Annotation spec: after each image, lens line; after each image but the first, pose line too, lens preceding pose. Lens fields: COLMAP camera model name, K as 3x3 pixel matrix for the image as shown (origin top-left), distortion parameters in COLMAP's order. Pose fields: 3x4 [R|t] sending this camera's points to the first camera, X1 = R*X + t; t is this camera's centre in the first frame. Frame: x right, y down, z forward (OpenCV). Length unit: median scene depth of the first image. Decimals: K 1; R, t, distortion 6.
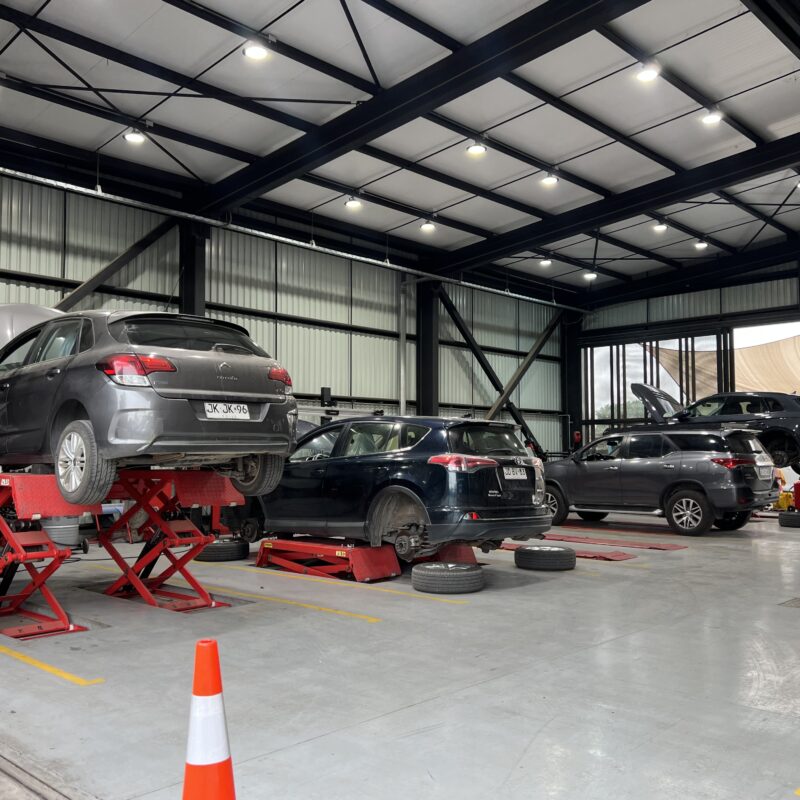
lens RADIAL K [[831.7, 0, 401.3], [0, 831.7, 448.7], [0, 0, 1]] dist [-0.005405, -0.008456]
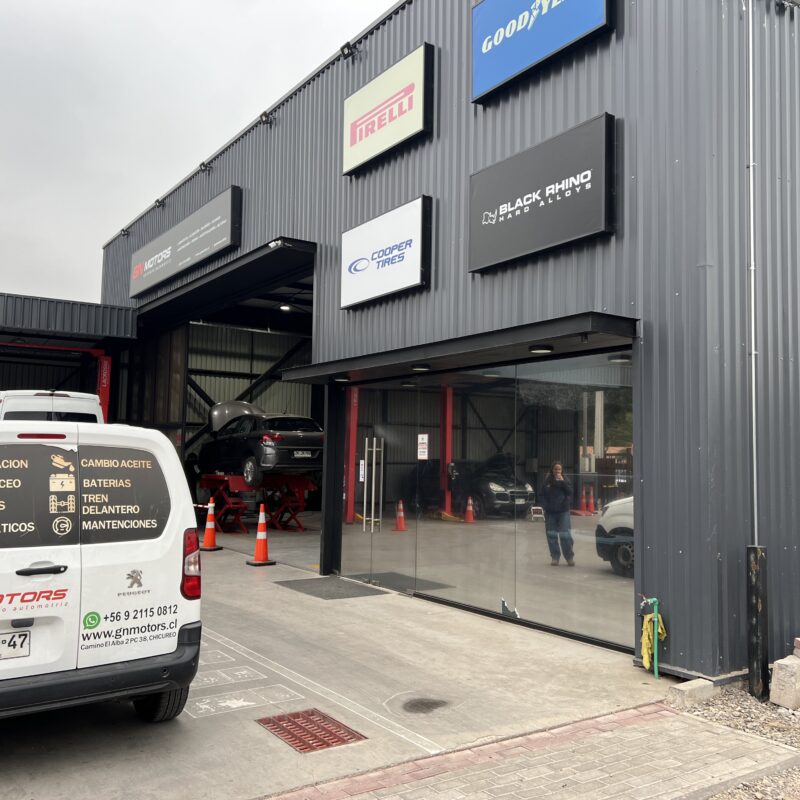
lens RADIAL K [[831.7, 0, 401.3], [0, 831.7, 448.7], [0, 0, 1]] dist [-0.005405, -0.008456]
pose [[0.976578, 0.011312, -0.214867, 0.689976], [-0.013711, 0.999859, -0.009680, -0.039836], [0.214727, 0.012399, 0.976595, -1.592176]]
